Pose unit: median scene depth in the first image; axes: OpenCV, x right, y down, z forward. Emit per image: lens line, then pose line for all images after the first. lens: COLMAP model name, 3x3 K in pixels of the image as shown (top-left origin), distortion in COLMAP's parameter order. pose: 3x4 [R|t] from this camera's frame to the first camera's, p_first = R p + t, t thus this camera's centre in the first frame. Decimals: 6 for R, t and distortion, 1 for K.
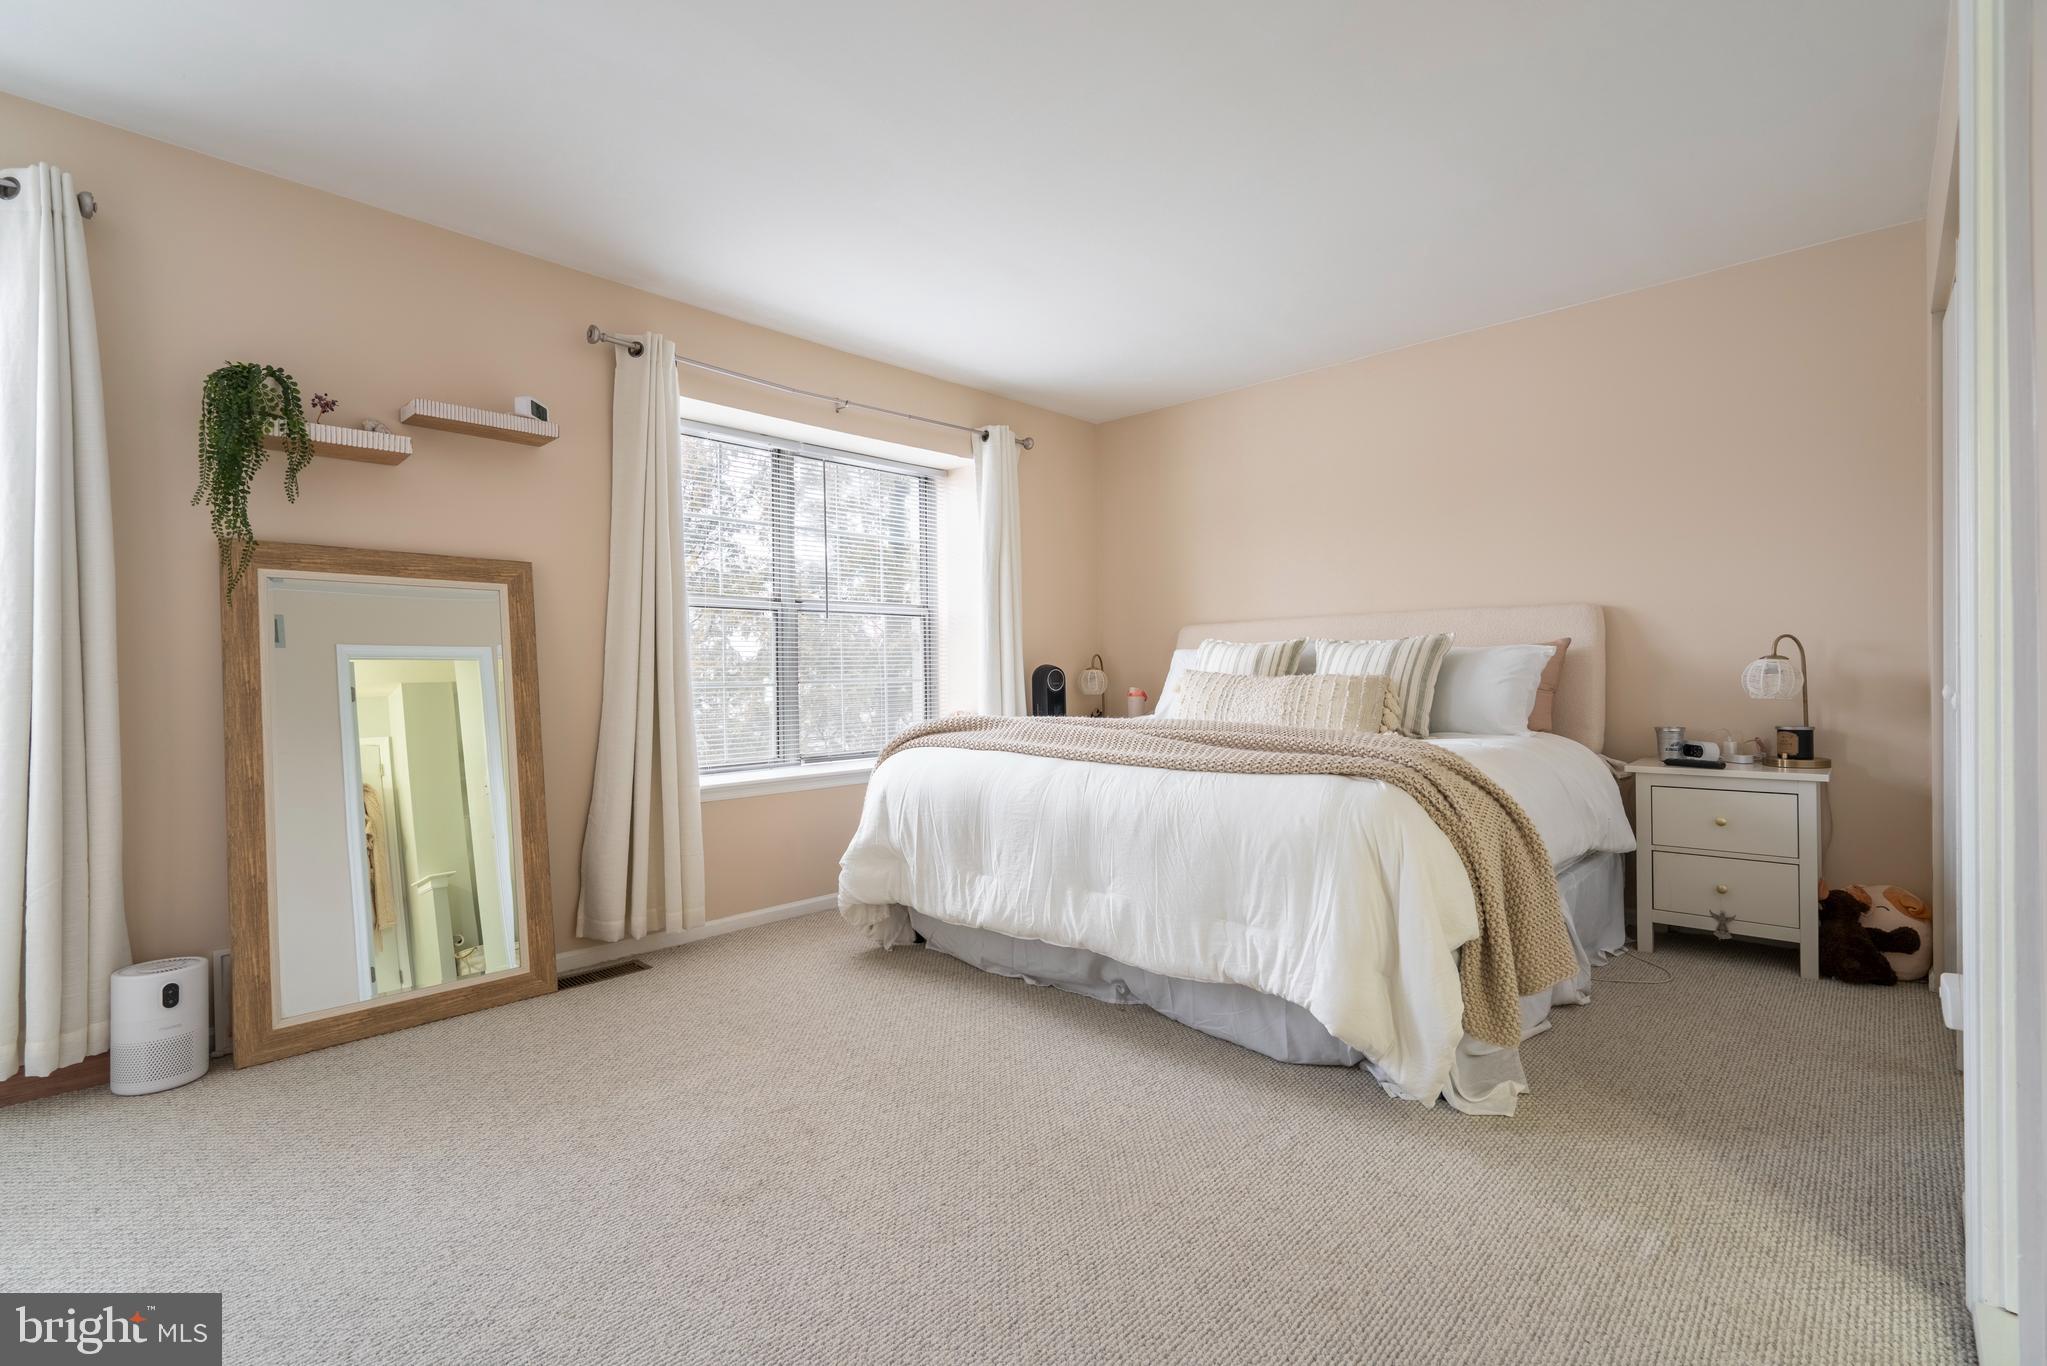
lens RADIAL K [[897.2, 0, 973.6], [0, 897.2, 688.5], [0, 0, 1]] dist [-0.000149, 0.000196]
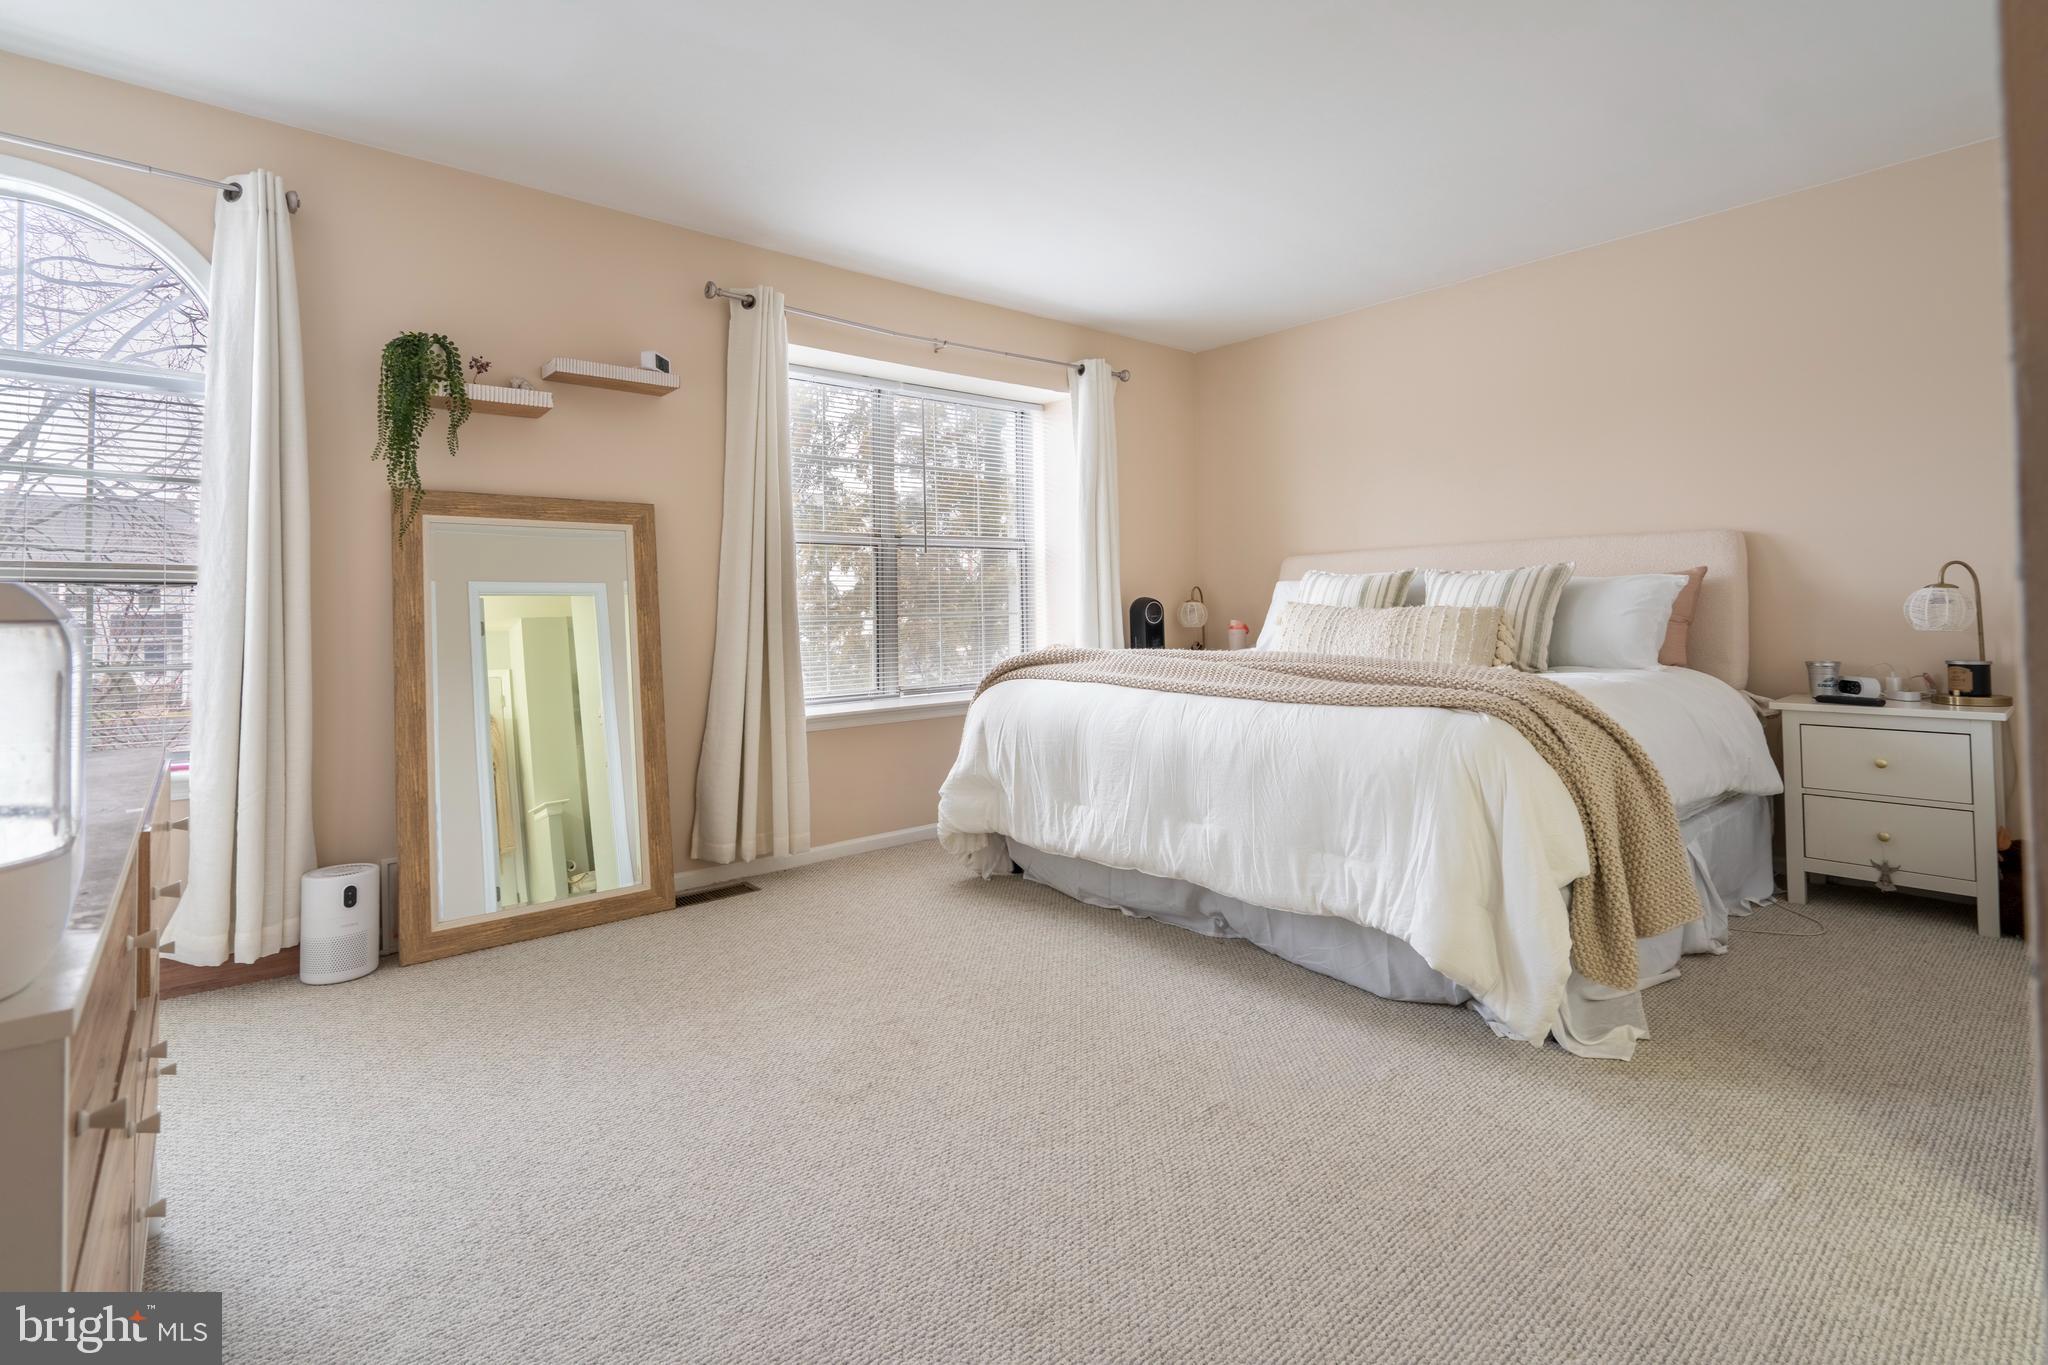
lens RADIAL K [[923.5, 0, 976.4], [0, 923.5, 603.7], [0, 0, 1]] dist [-0.001078, 0.000506]
pose [[0.994796, -0.004037, -0.101804, 0.001486], [0.002008, 0.999798, -0.020021, 0.001082], [0.101864, 0.019712, 0.994603, -0.061640]]
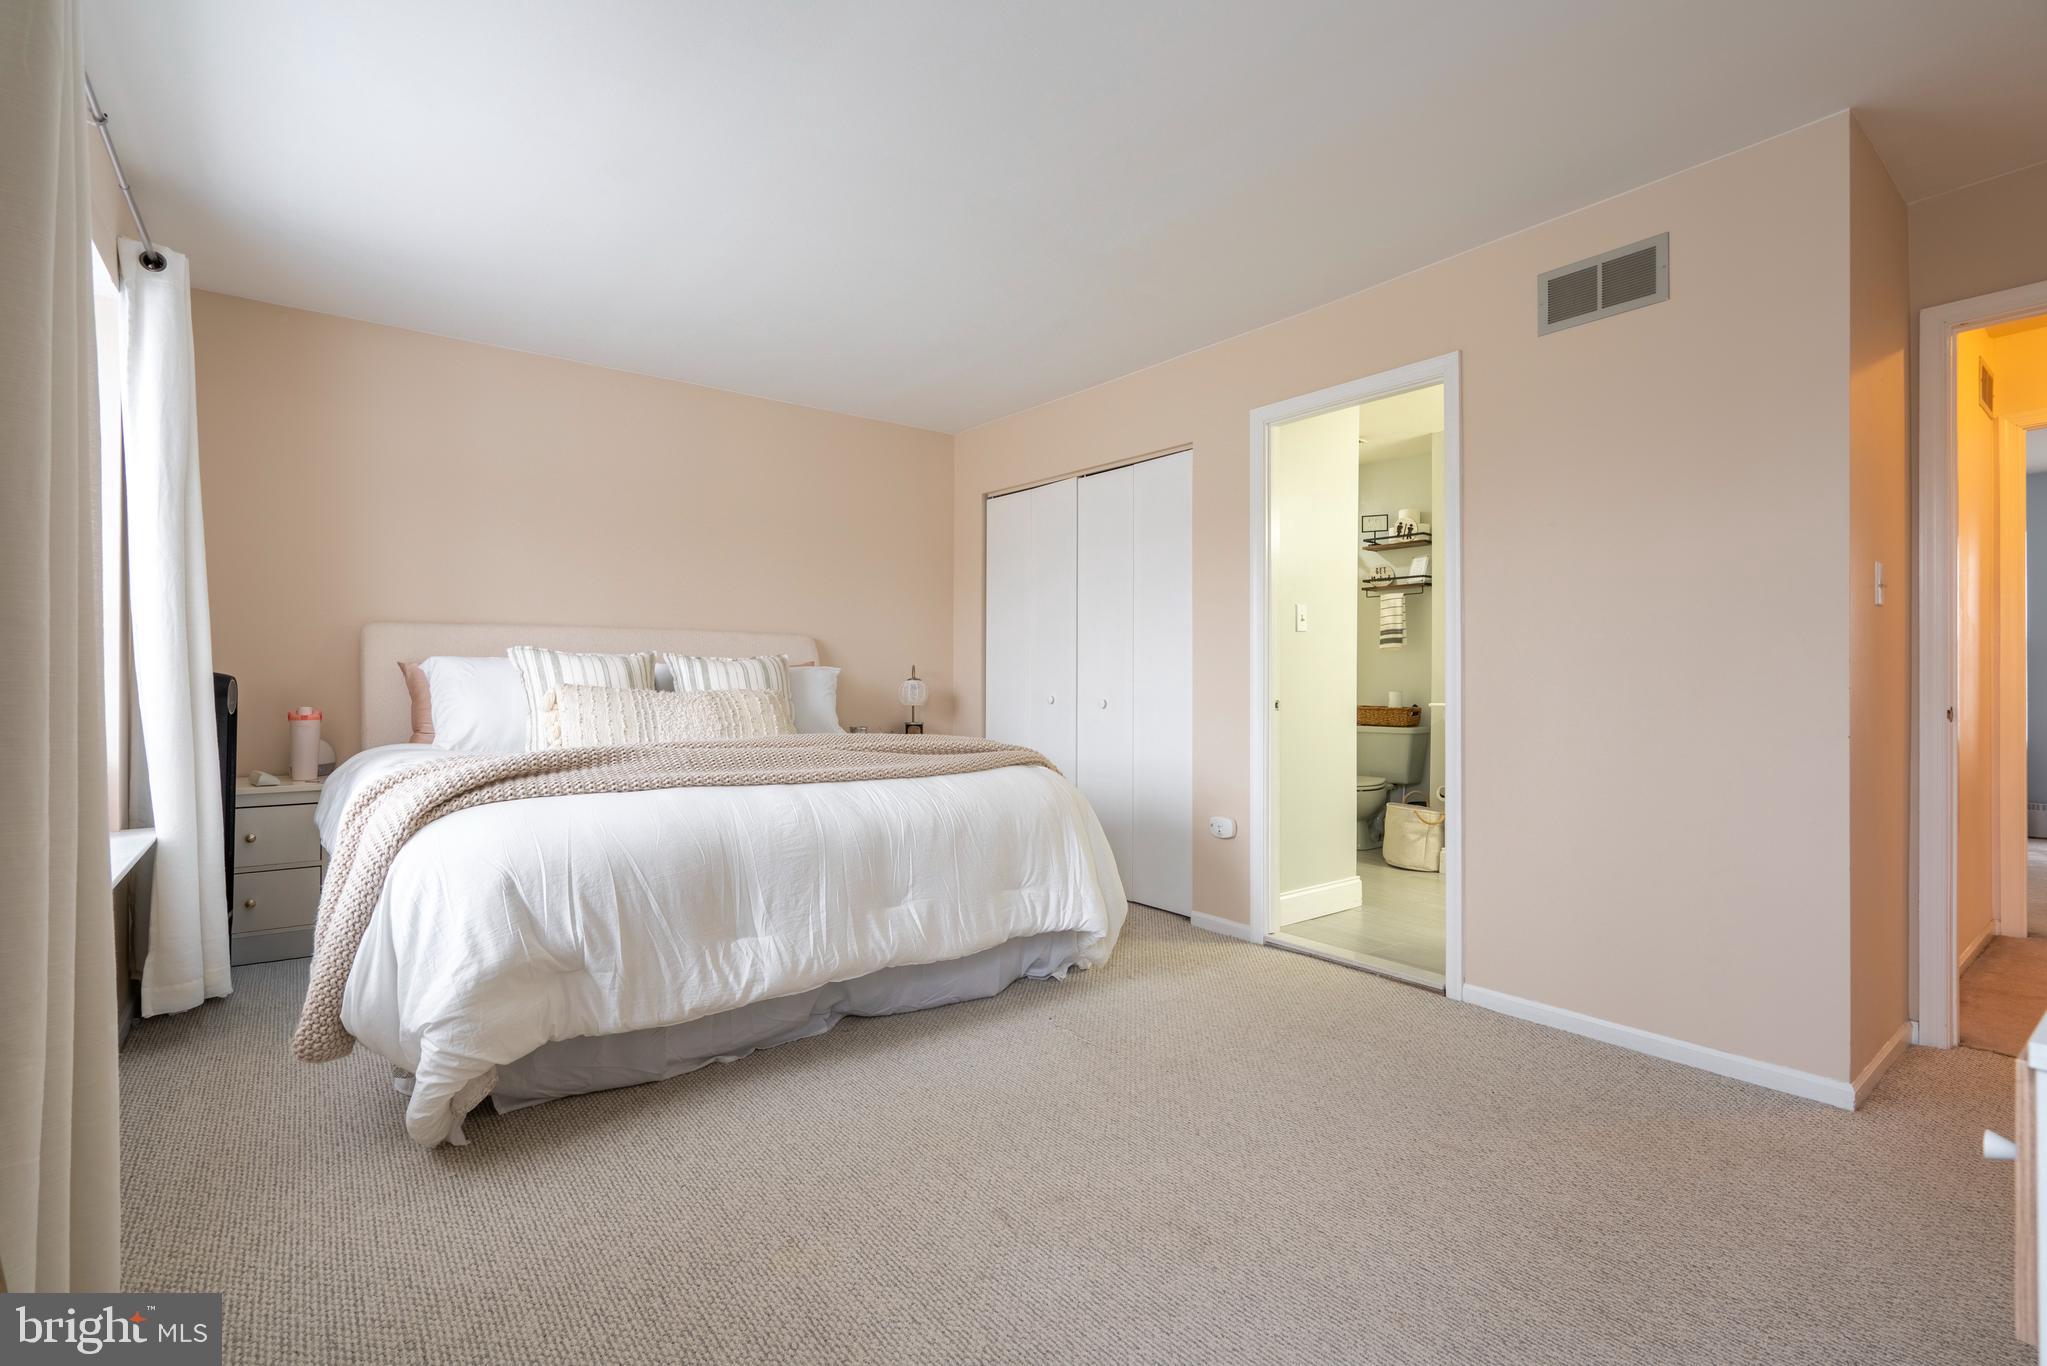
lens RADIAL K [[934.5, 0, 993.5], [0, 934.5, 682.9], [0, 0, 1]] dist [-0.000189, 0.005560]
pose [[0.147661, 0.007880, 0.989007, -0.897064], [0.010799, 0.999896, -0.009579, -0.013681], [-0.988979, 0.012095, 0.147560, 0.736373]]
